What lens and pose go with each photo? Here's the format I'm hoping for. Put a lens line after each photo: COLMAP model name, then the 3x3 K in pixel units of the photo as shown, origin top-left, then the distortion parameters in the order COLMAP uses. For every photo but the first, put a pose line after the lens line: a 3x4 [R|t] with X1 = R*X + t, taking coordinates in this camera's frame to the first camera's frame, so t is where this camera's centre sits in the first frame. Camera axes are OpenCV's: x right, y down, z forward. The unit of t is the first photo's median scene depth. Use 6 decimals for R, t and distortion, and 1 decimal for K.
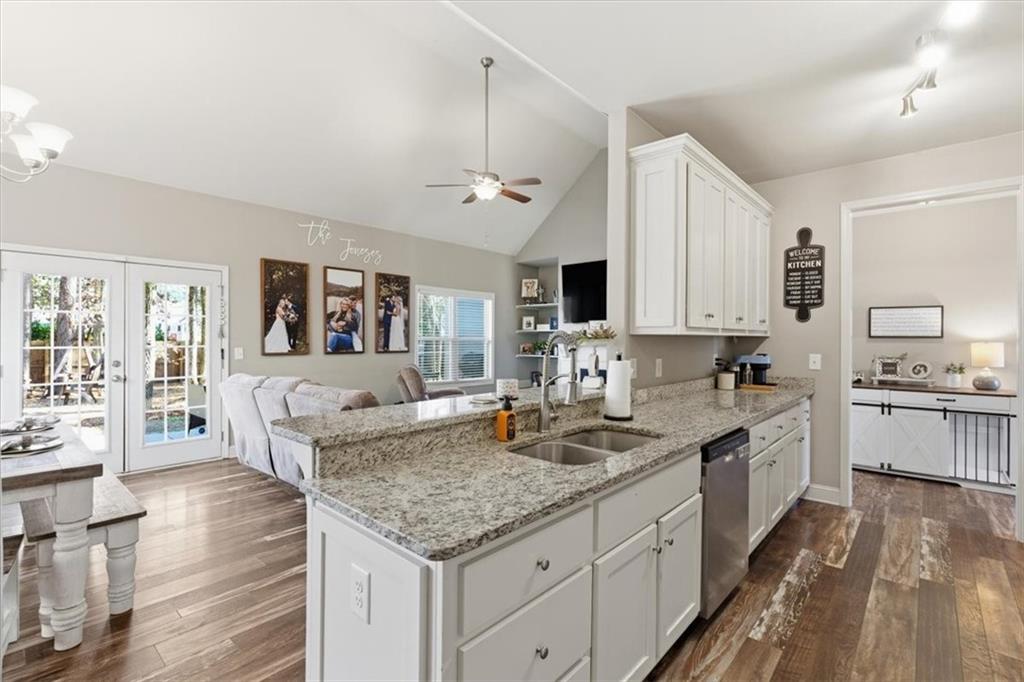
lens RADIAL K [[468.9, 0, 512.3], [0, 468.9, 340.6], [0, 0, 1]] dist [0.000438, -0.000248]
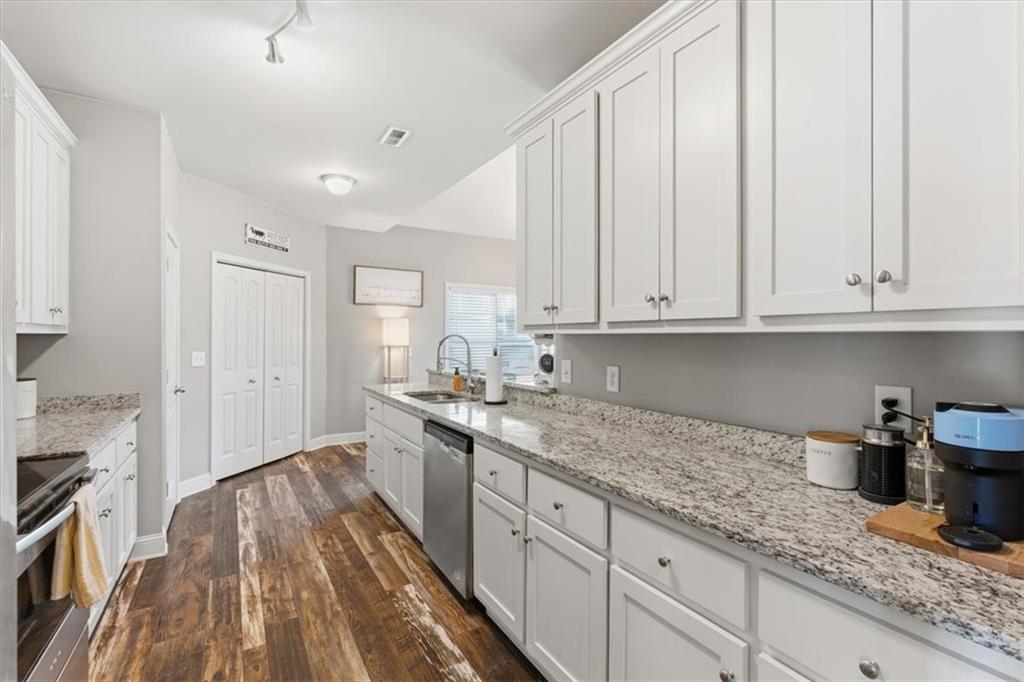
lens RADIAL K [[468.9, 0, 512.8], [0, 468.9, 338.6], [0, 0, 1]] dist [0.000438, -0.000248]
pose [[-0.304302, -0.001247, -0.952575, 1.414701], [0.002795, 0.999994, -0.002202, -0.005767], [0.952571, -0.003333, -0.304297, 1.447777]]
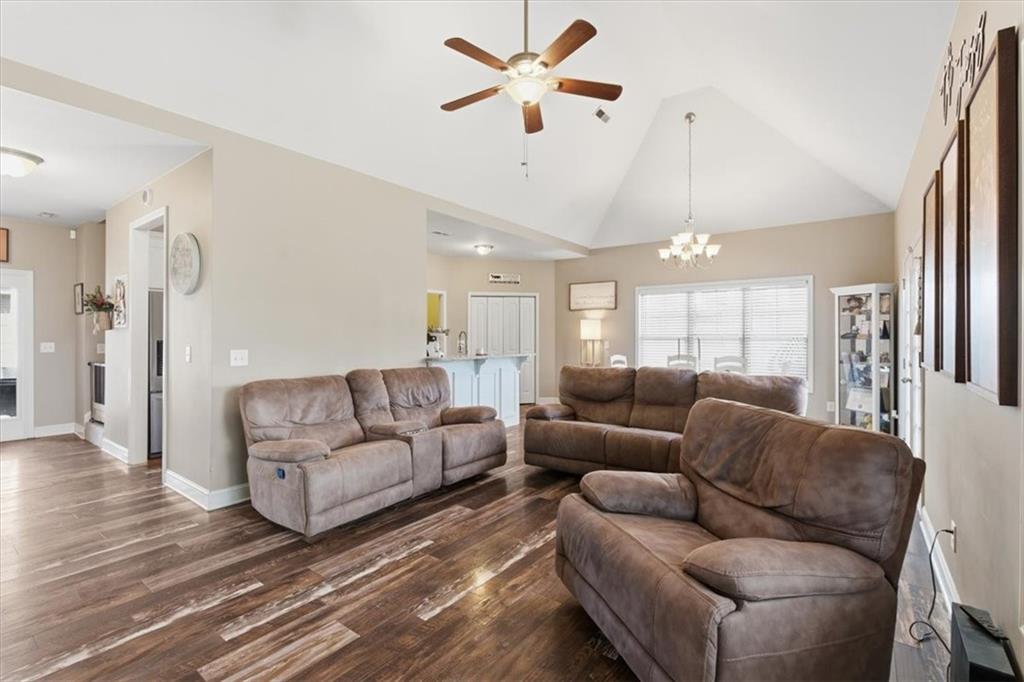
lens RADIAL K [[468.9, 0, 511.0], [0, 468.9, 338.9], [0, 0, 1]] dist [0.000438, -0.000248]
pose [[-0.997258, 0.000968, -0.074002, 0.130791], [0.000570, 0.999985, 0.005396, 0.000617], [0.074006, 0.005339, -0.997243, 3.291227]]
